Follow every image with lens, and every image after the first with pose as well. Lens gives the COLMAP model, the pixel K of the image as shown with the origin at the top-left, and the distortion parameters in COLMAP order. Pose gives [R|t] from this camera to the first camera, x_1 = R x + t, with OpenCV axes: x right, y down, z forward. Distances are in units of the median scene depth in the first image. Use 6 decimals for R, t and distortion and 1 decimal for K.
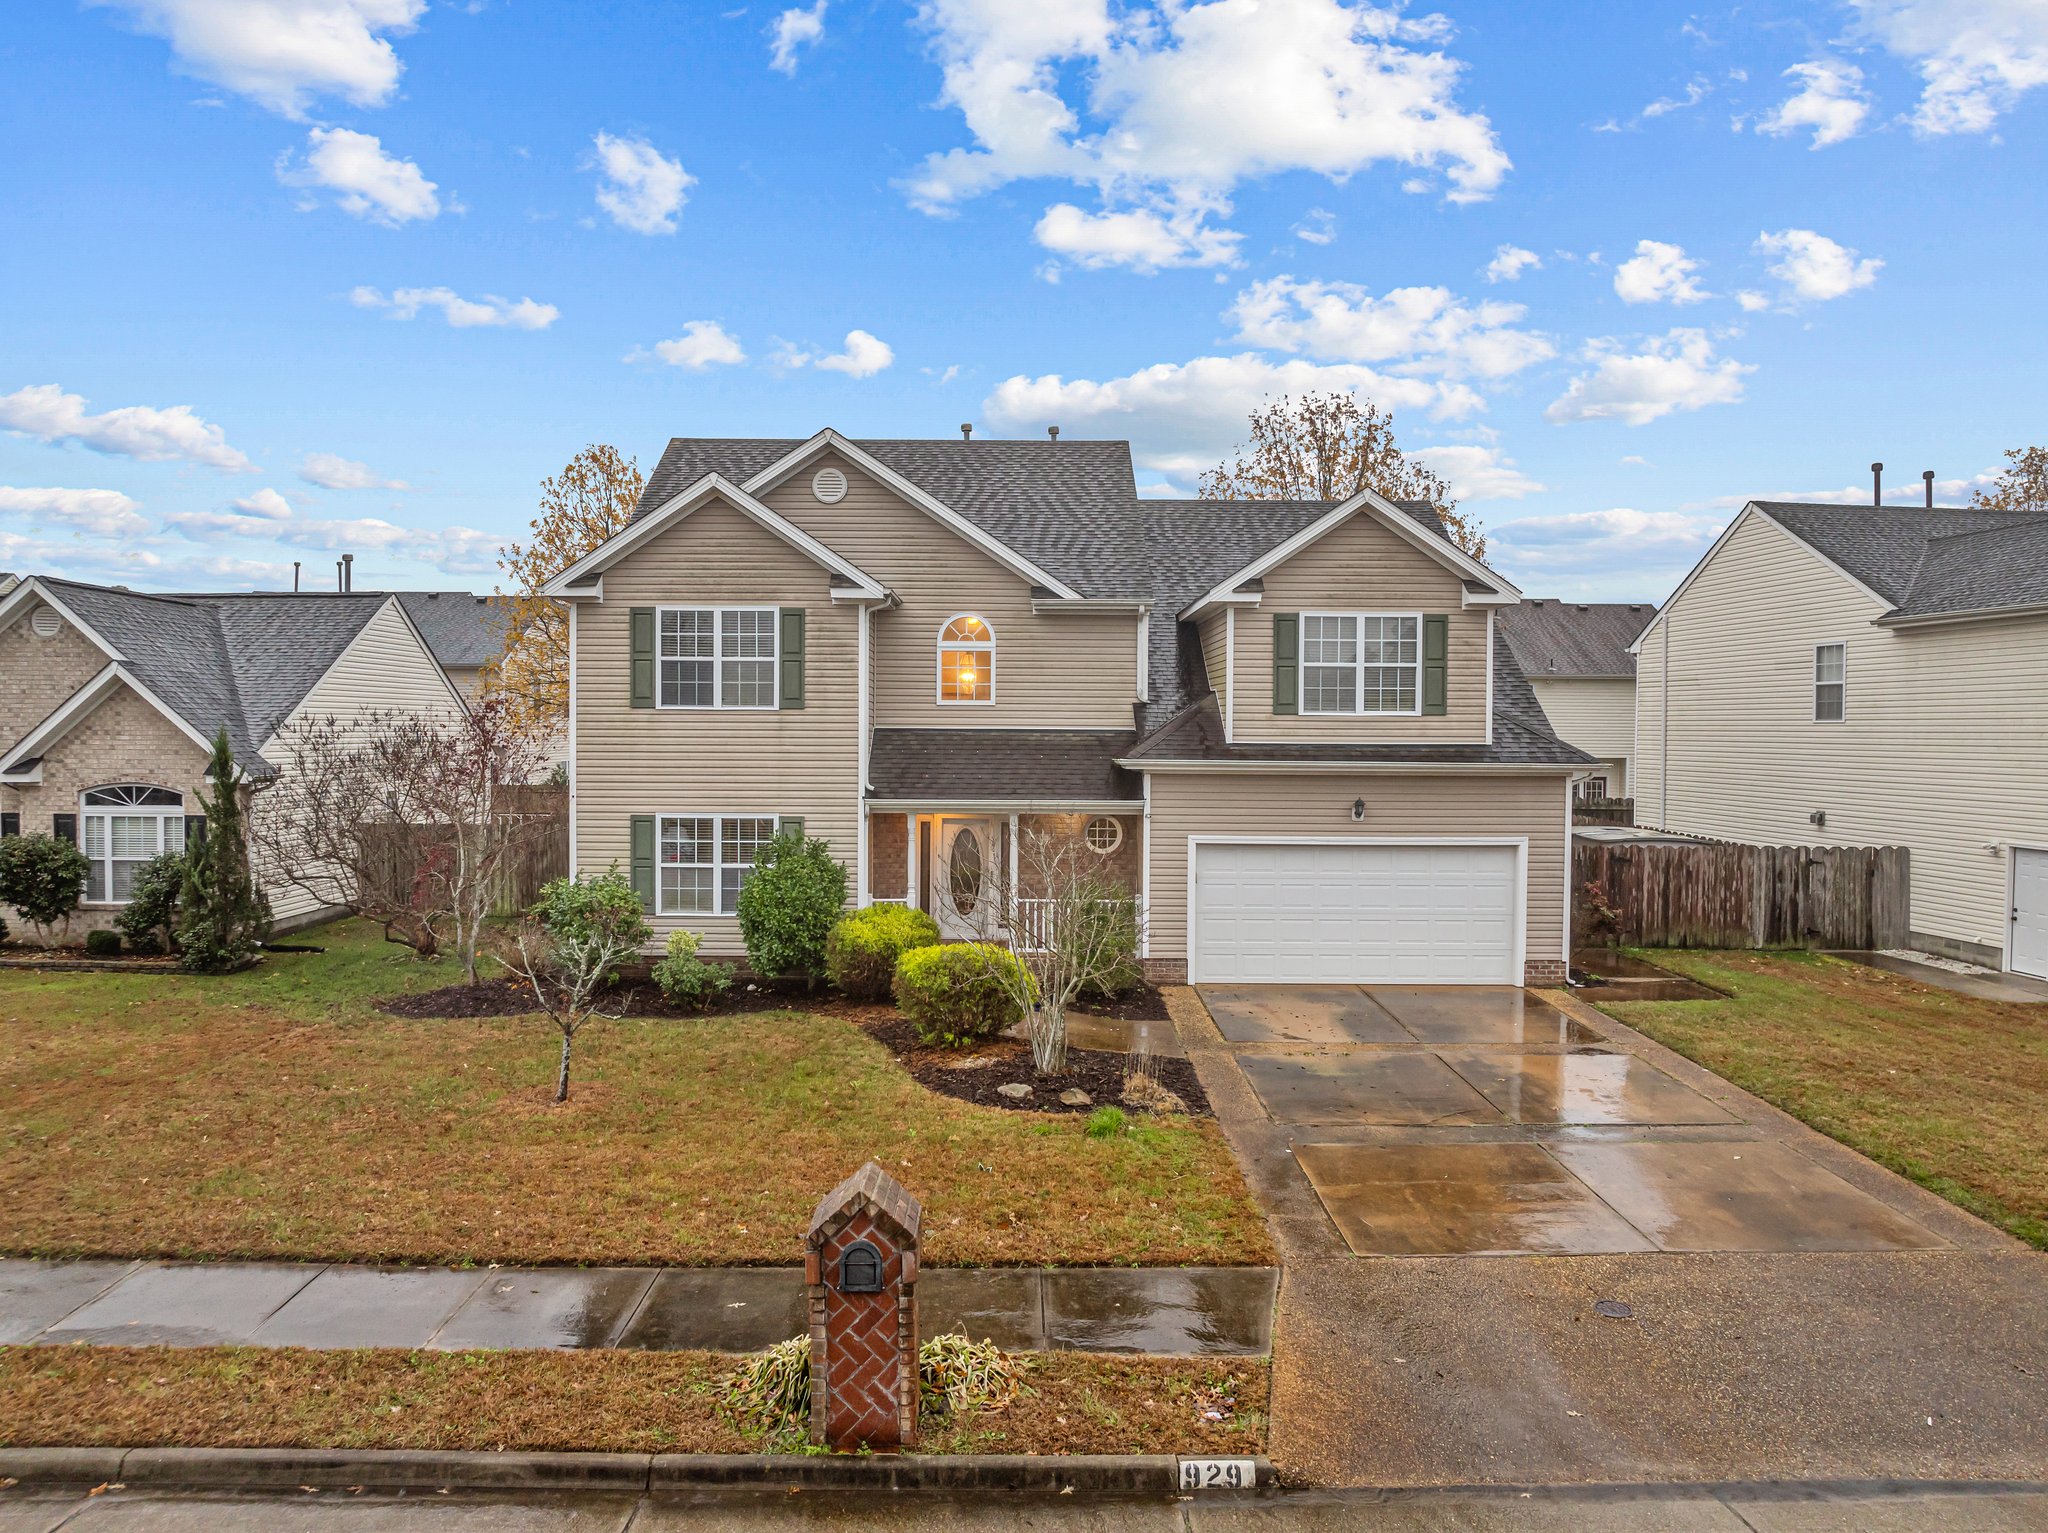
lens RADIAL K [[1440.9, 0, 1019.9], [0, 1440.9, 774.5], [0, 0, 1]] dist [-0.031822, -0.007418]
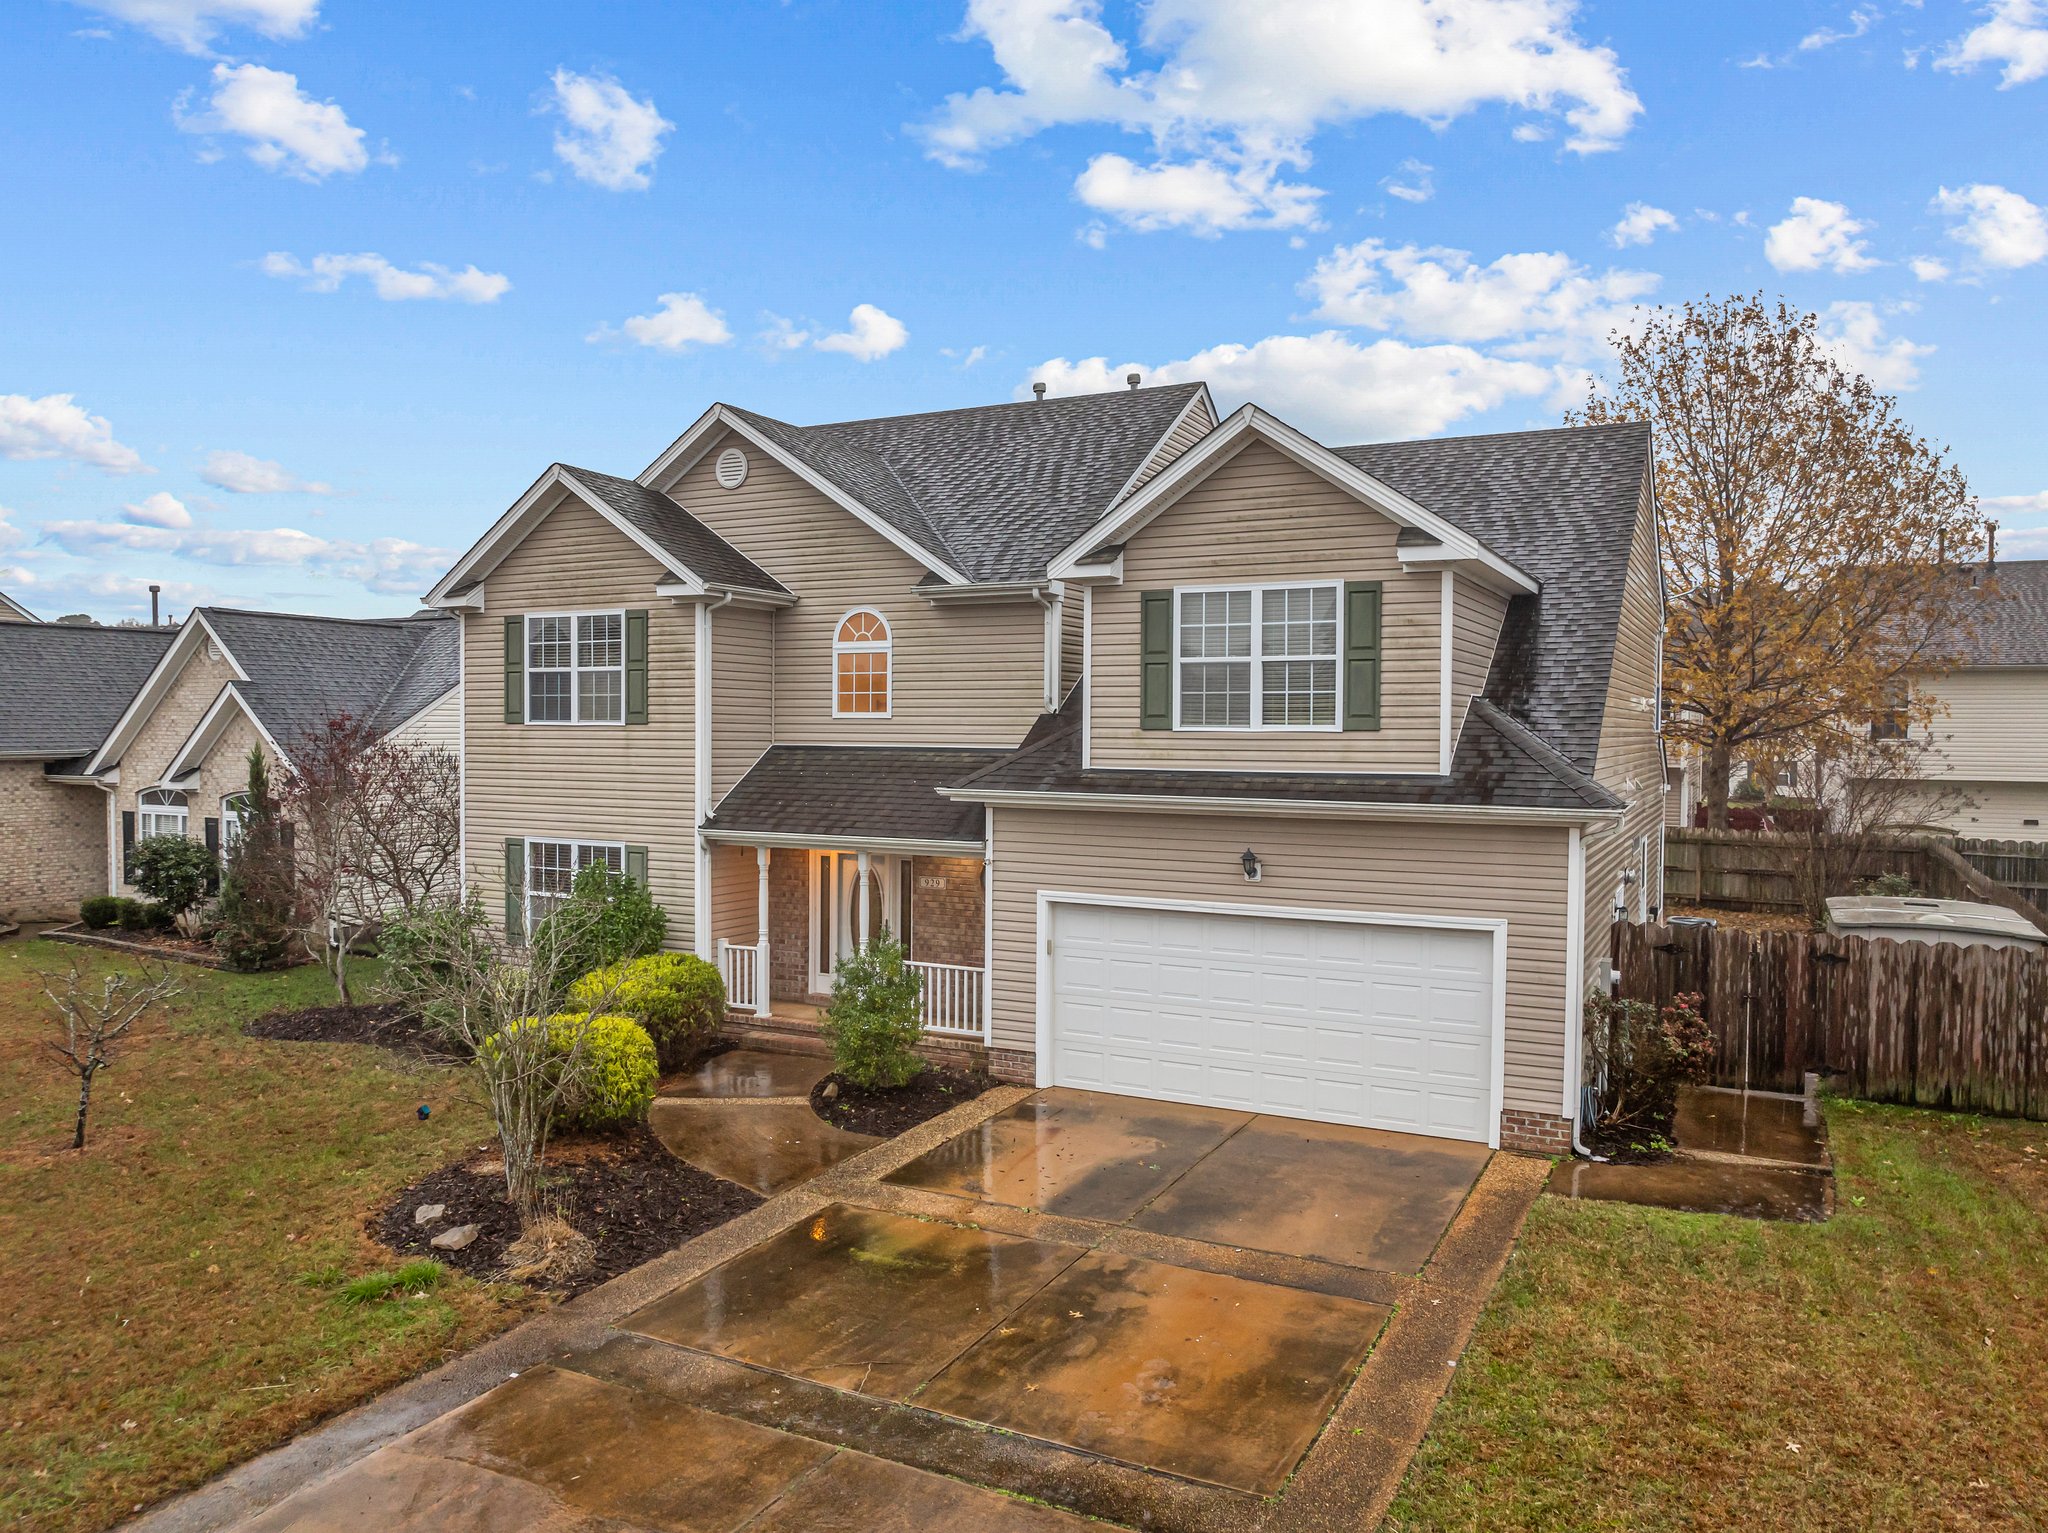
lens RADIAL K [[1440.9, 0, 1019.9], [0, 1440.9, 774.5], [0, 0, 1]] dist [-0.031822, -0.007418]
pose [[0.886241, 0.013802, -0.463018, 0.456536], [-0.015061, 0.999886, 0.000976, -0.018913], [0.462979, 0.006108, 0.886348, 0.324332]]
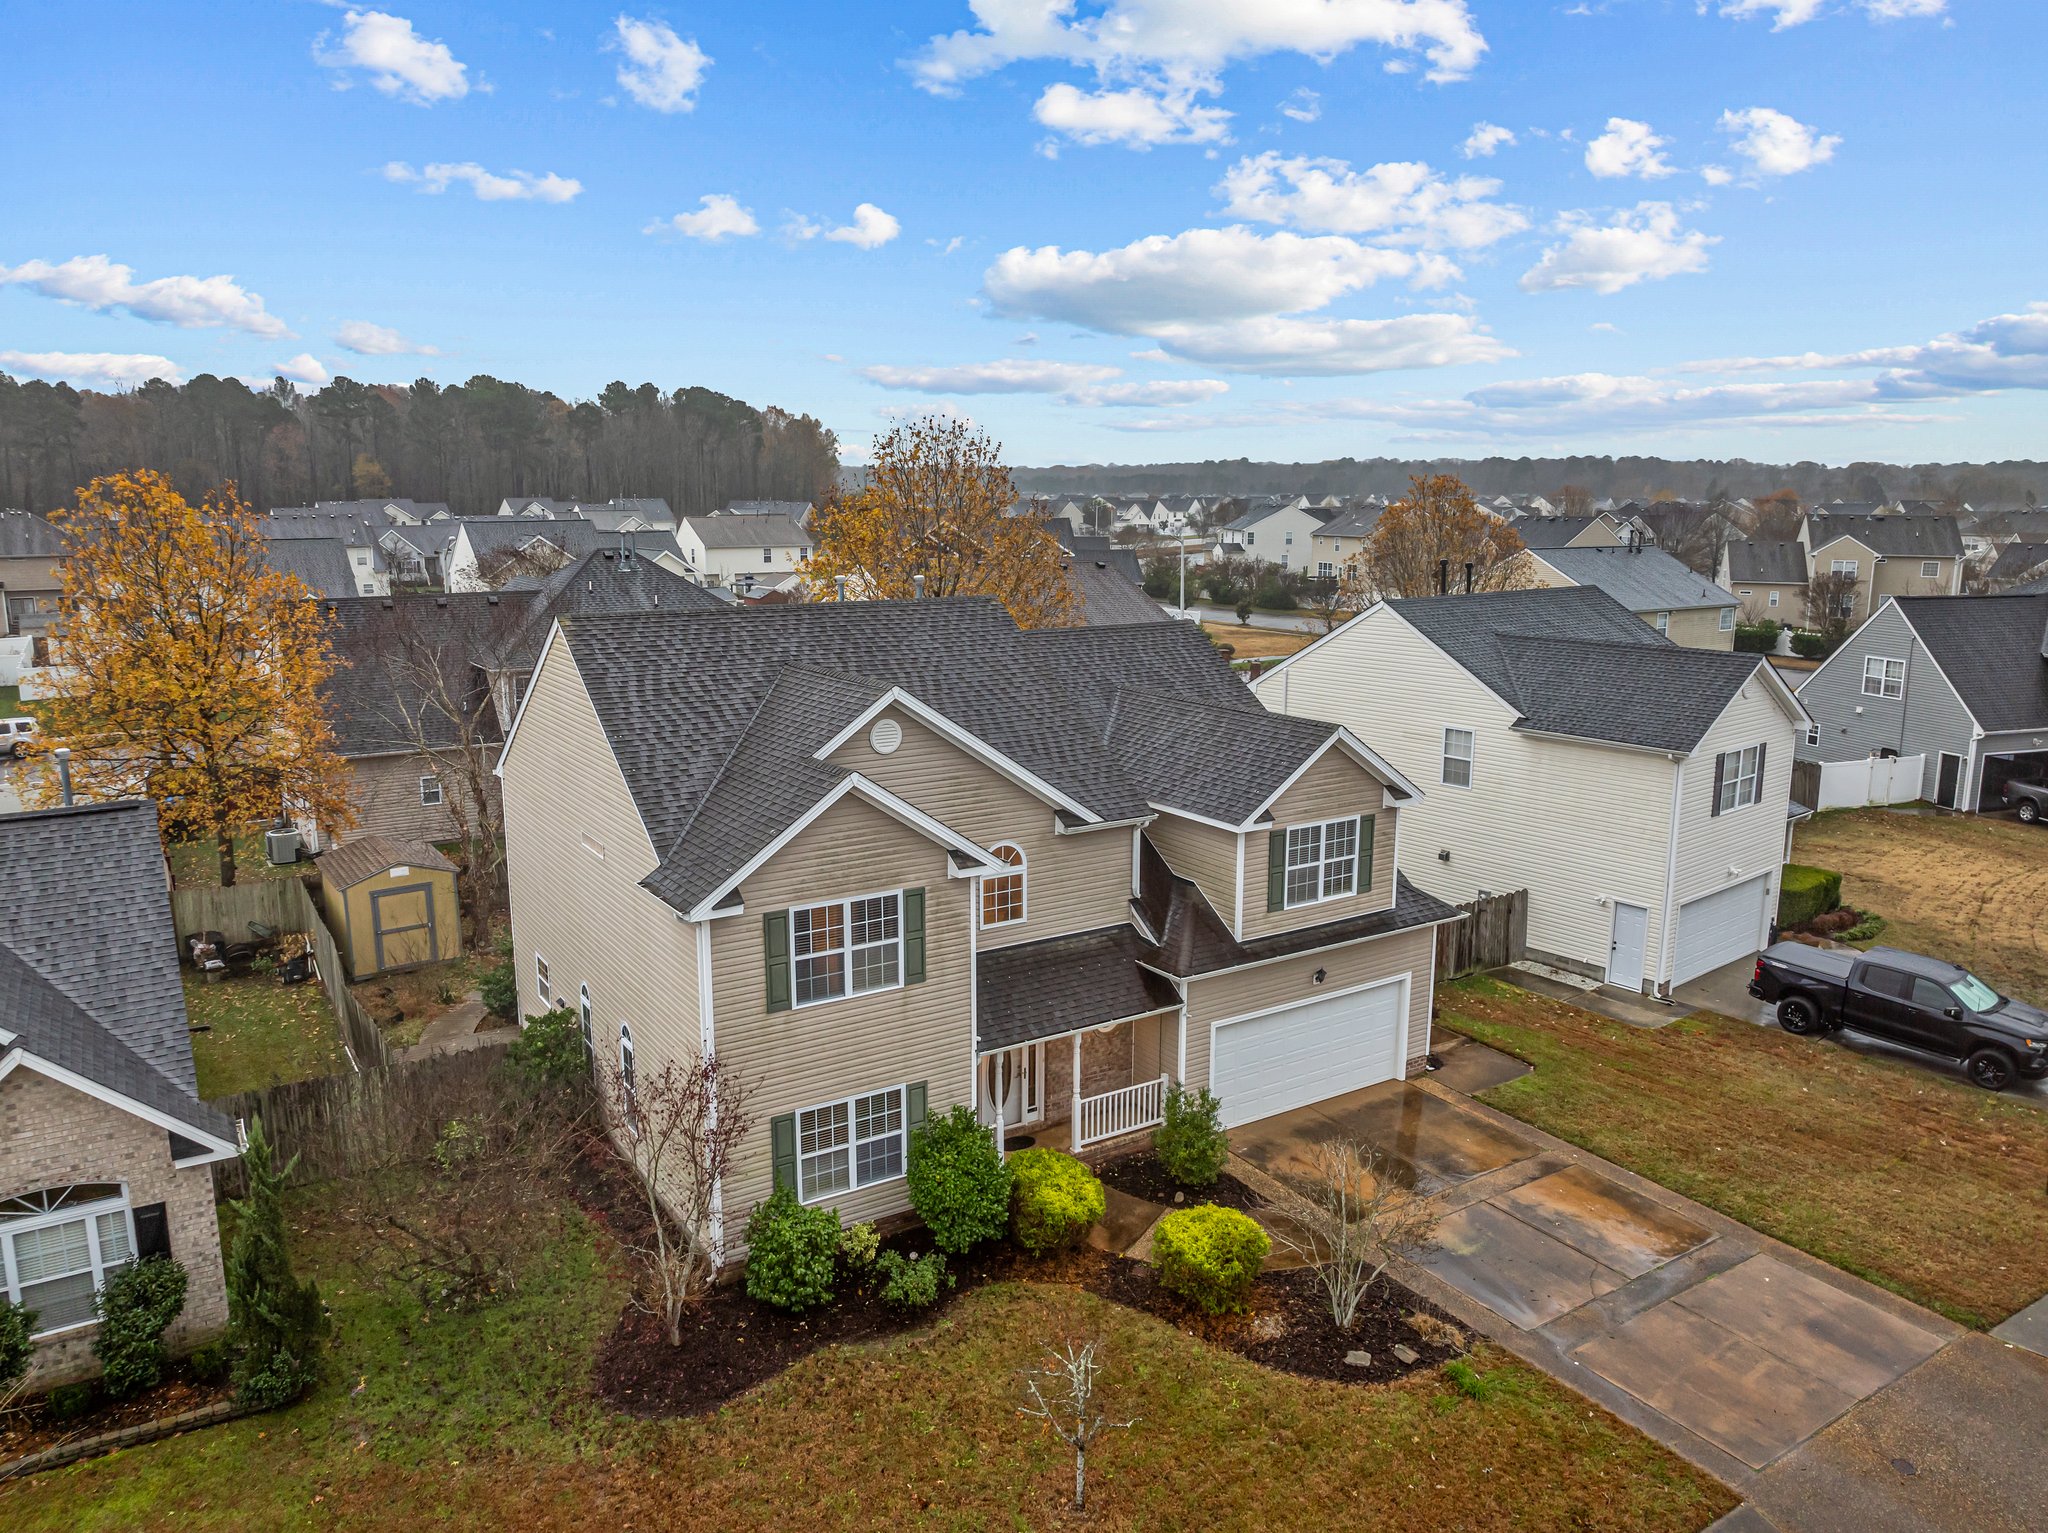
lens RADIAL K [[1440.9, 0, 1019.9], [0, 1440.9, 774.5], [0, 0, 1]] dist [-0.031822, -0.007418]
pose [[0.841235, -0.109505, 0.529464, -0.616219], [0.019971, 0.984900, 0.171968, -0.363308], [-0.540301, -0.134092, 0.830719, 0.130038]]
